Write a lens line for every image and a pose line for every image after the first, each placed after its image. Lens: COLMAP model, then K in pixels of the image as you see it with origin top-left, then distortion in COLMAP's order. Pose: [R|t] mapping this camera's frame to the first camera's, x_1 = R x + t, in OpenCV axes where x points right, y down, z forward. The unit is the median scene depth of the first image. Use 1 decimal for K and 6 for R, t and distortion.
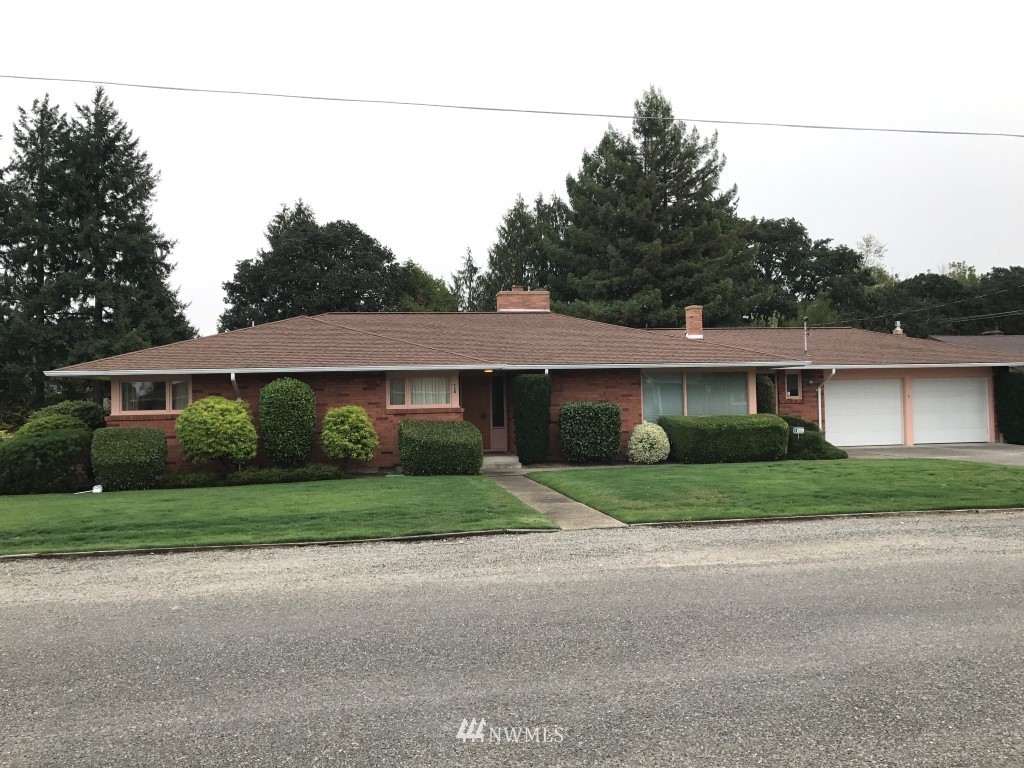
lens RADIAL K [[835.3, 0, 512.0], [0, 835.3, 384.0], [0, 0, 1]] dist [0.095294, -0.162972]
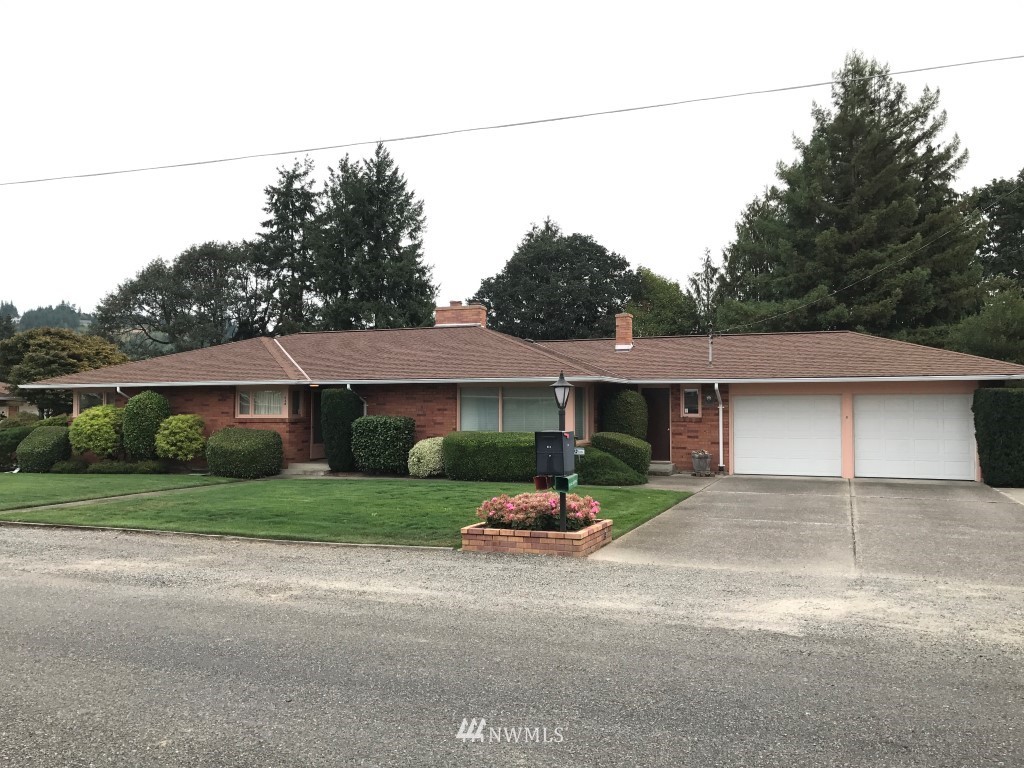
lens RADIAL K [[835.3, 0, 512.0], [0, 835.3, 384.0], [0, 0, 1]] dist [0.095294, -0.162972]
pose [[0.859058, 0.005197, -0.511852, 0.308878], [-0.005999, 0.999982, 0.000086, -0.007708], [0.511843, 0.002997, 0.859074, 0.073693]]
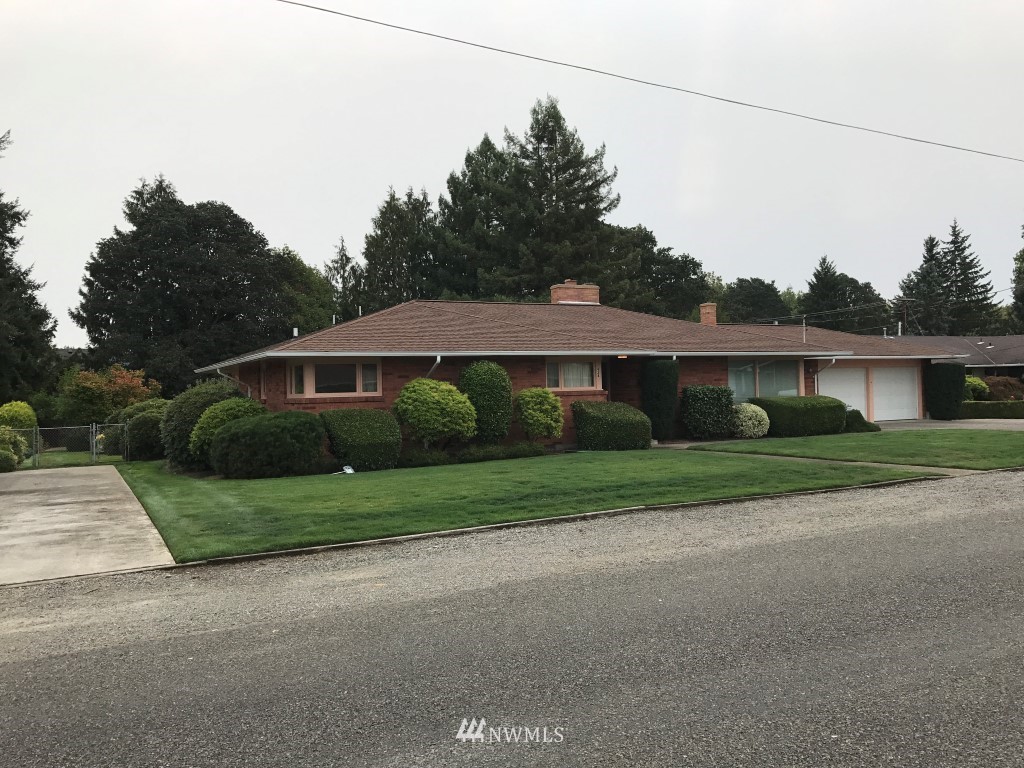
lens RADIAL K [[838.7, 0, 512.0], [0, 838.7, 384.0], [0, 0, 1]] dist [0.027965, 0.001054]
pose [[0.951378, -0.000281, 0.308024, -0.205425], [-0.001263, 0.999988, 0.004815, 0.006055], [-0.308022, -0.004970, 0.951366, -0.002049]]
